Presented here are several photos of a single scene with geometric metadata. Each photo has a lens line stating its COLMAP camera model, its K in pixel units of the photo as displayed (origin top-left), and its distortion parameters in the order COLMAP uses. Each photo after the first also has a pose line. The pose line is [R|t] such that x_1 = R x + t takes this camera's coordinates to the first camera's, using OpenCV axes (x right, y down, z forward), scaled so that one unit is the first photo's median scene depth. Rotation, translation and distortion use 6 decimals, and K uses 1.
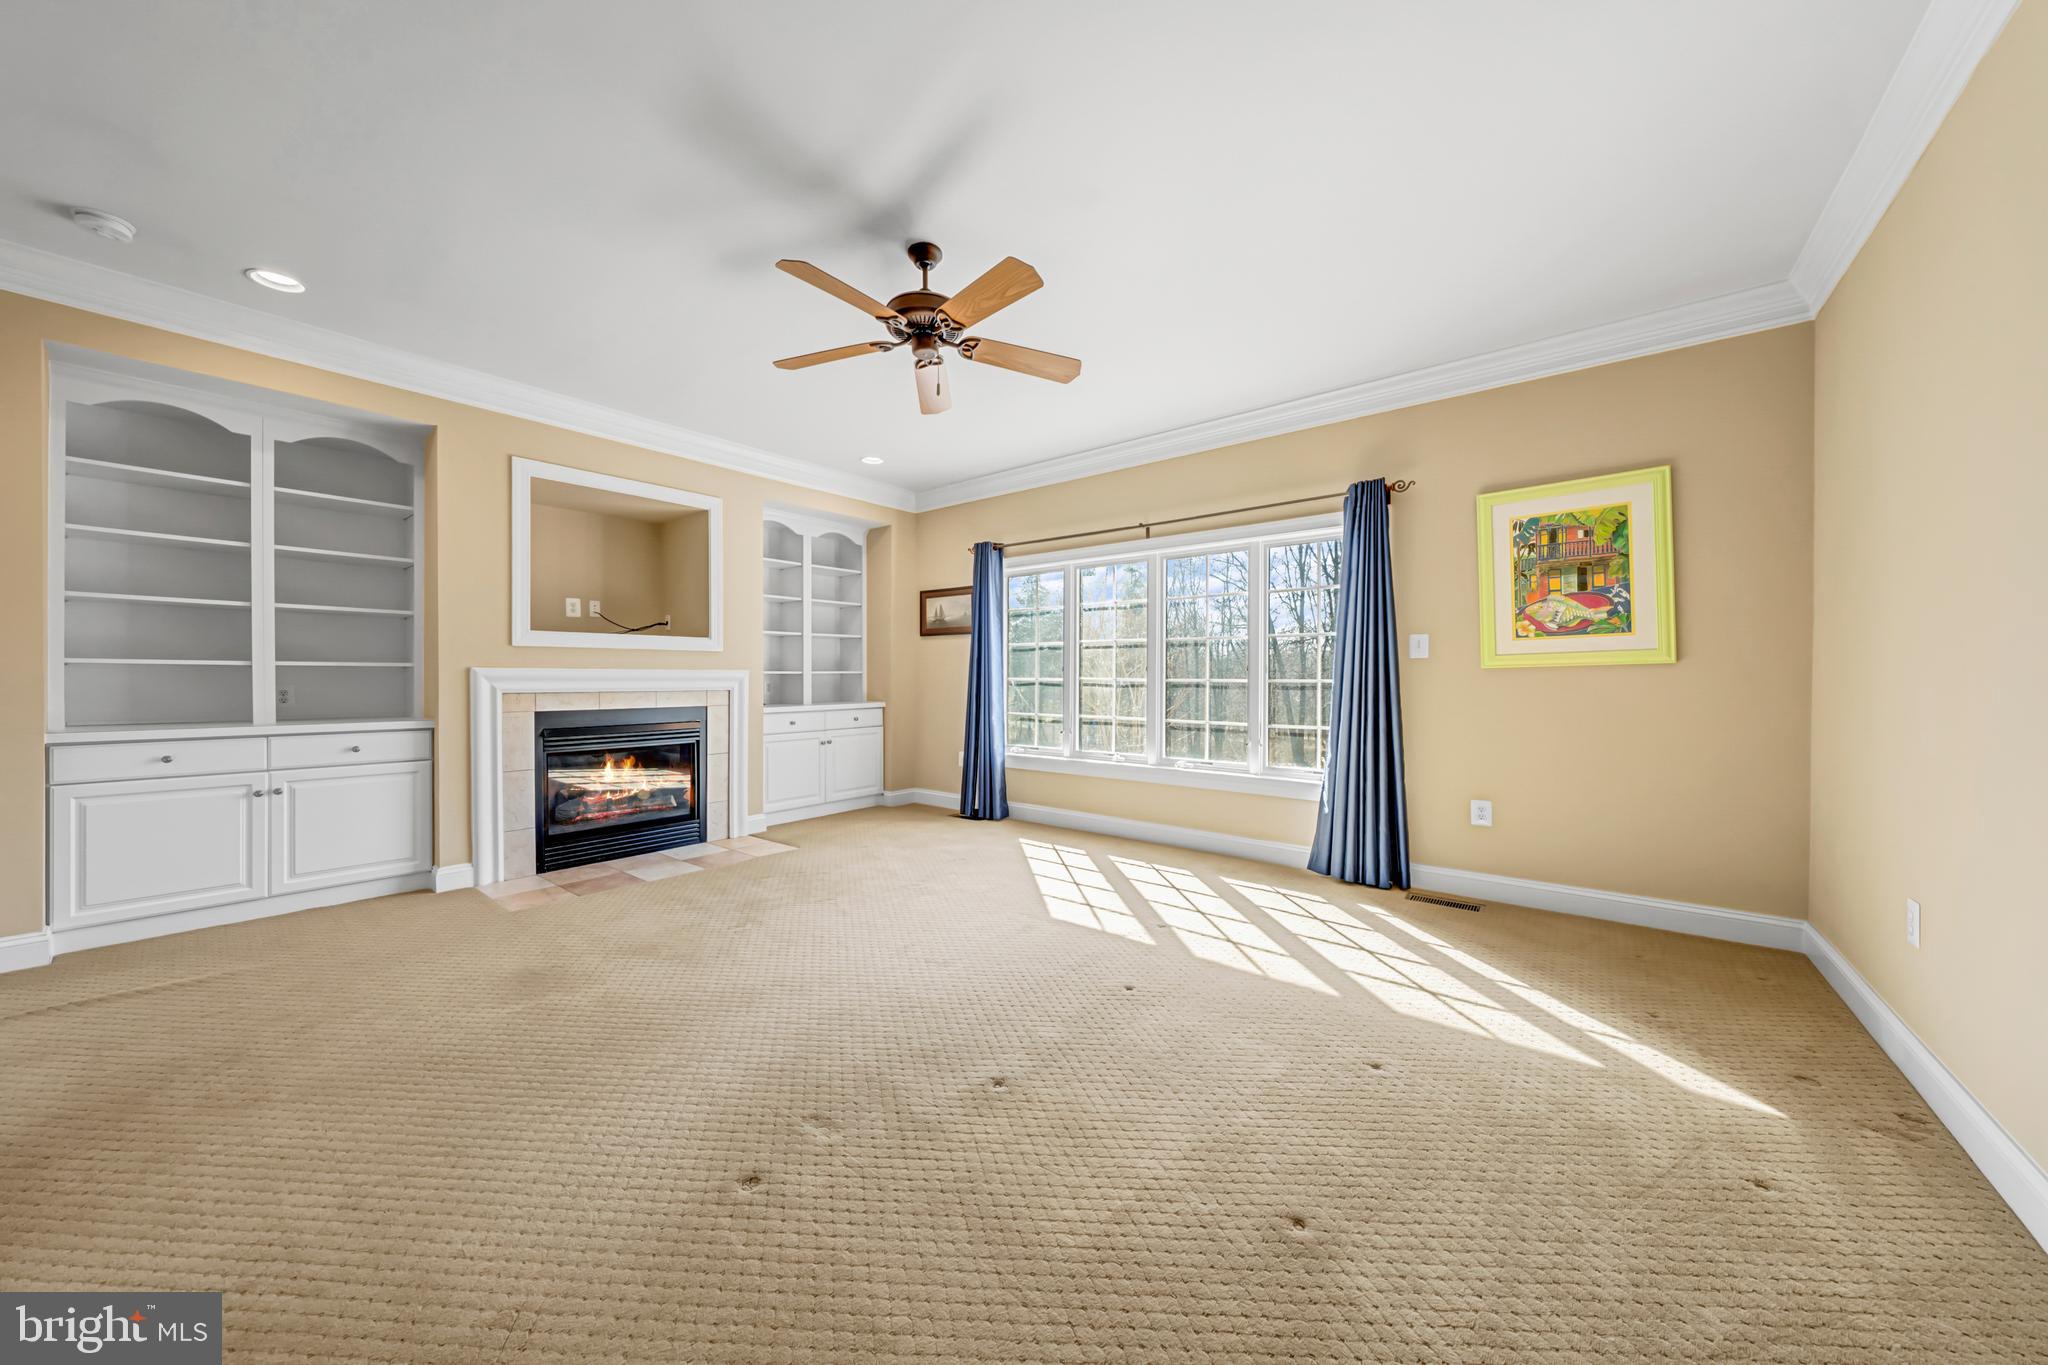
lens RADIAL K [[692.8, 0, 1017.6], [0, 692.8, 677.9], [0, 0, 1]] dist [-0.001593, 0.000086]
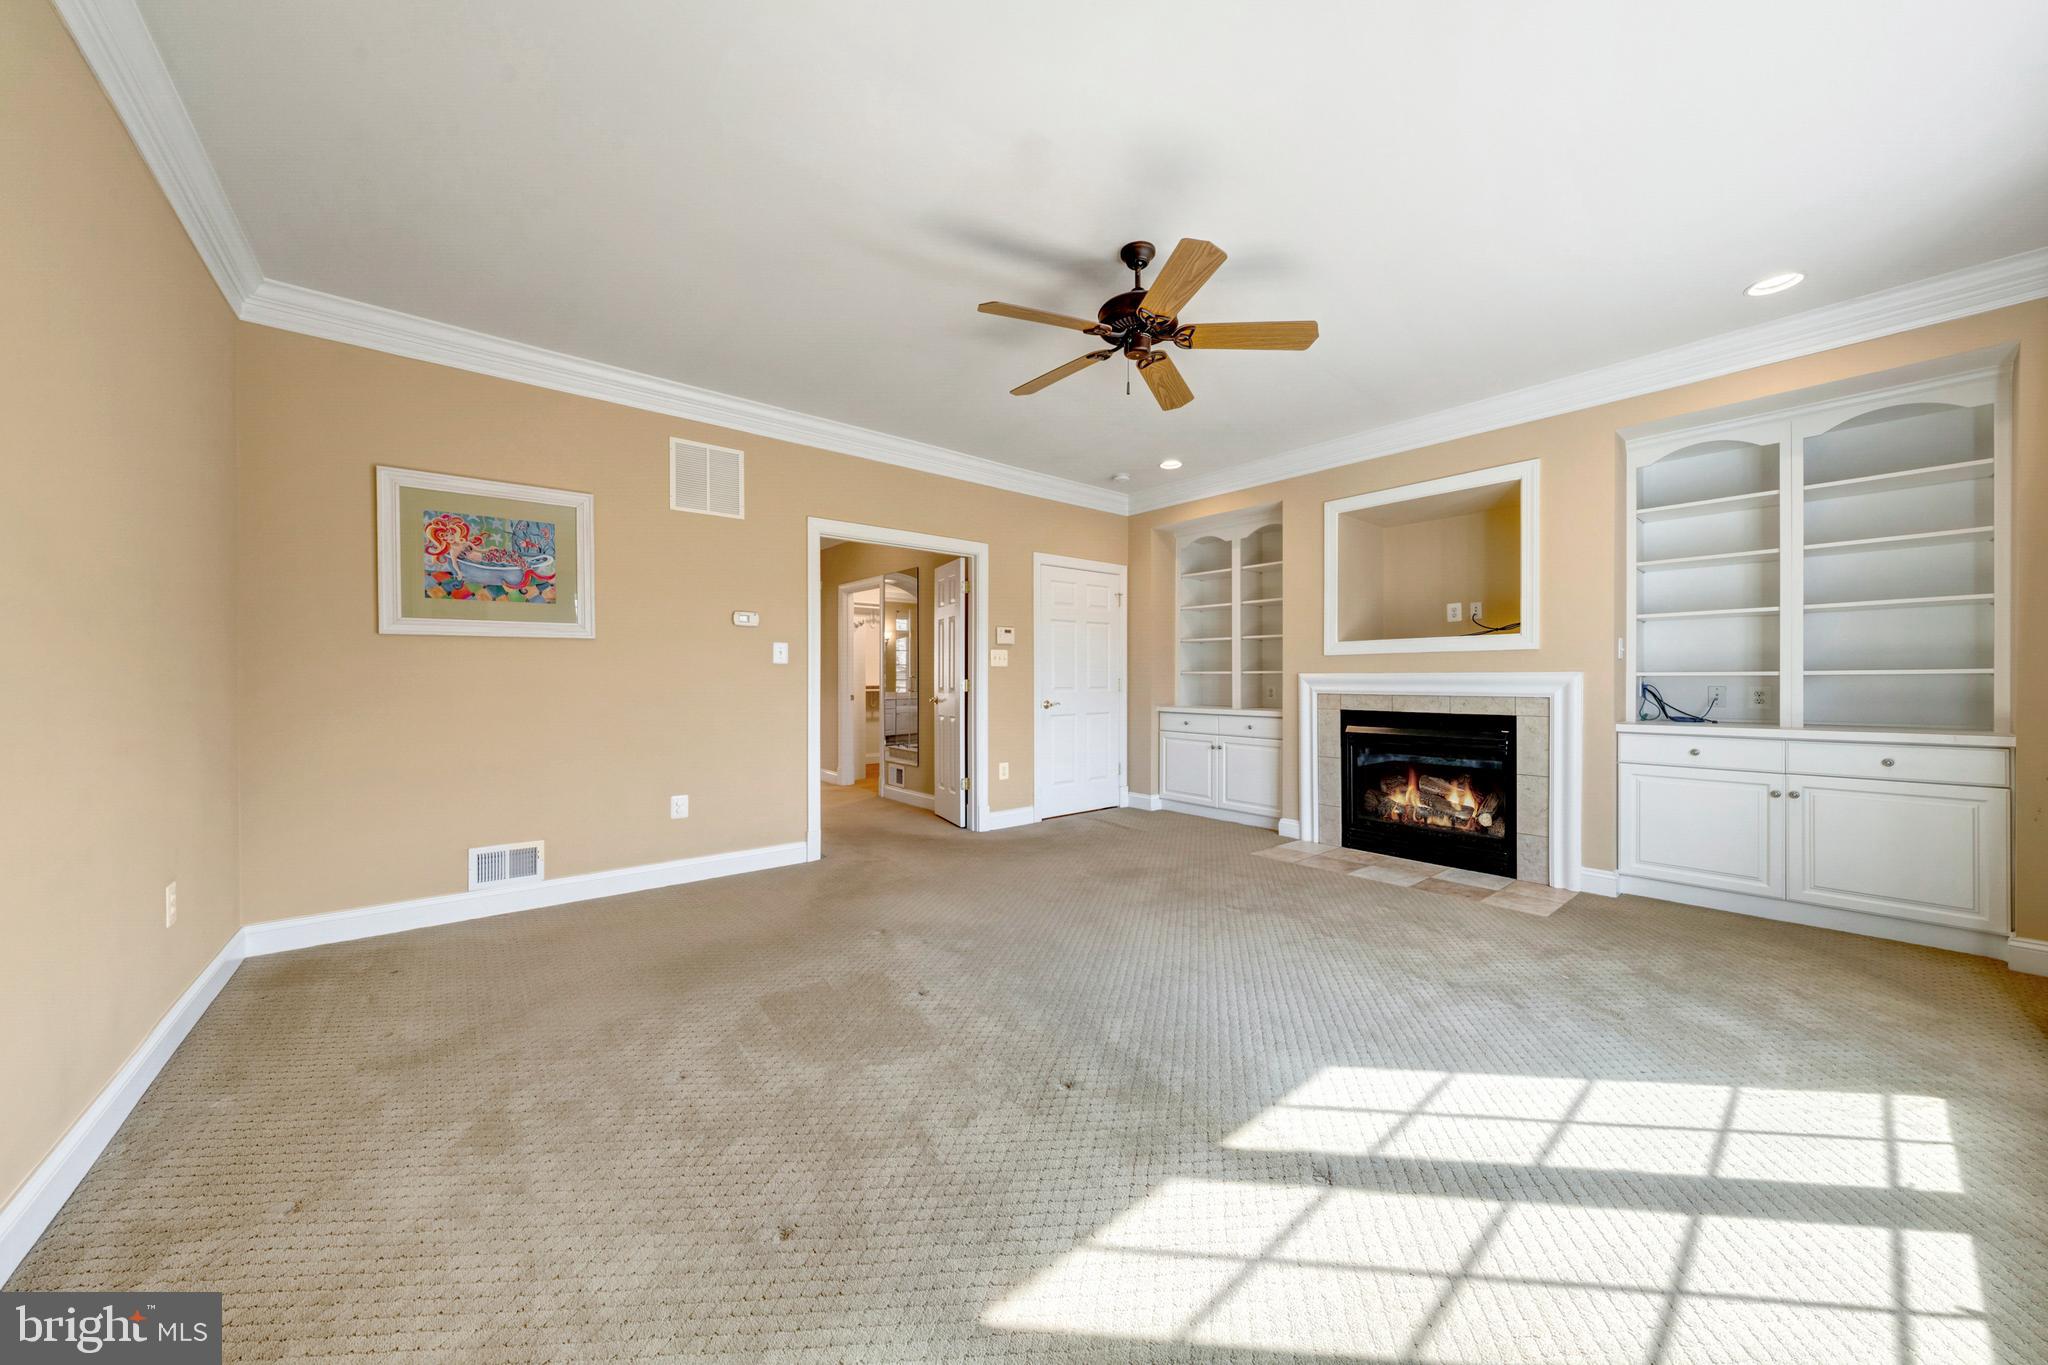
lens RADIAL K [[692.8, 0, 1017.6], [0, 692.8, 677.9], [0, 0, 1]] dist [-0.001593, 0.000086]
pose [[-0.191115, -0.004041, -0.981559, 0.605077], [-0.000372, 0.999992, -0.004044, -0.000998], [0.981568, -0.000407, -0.191115, 0.711963]]
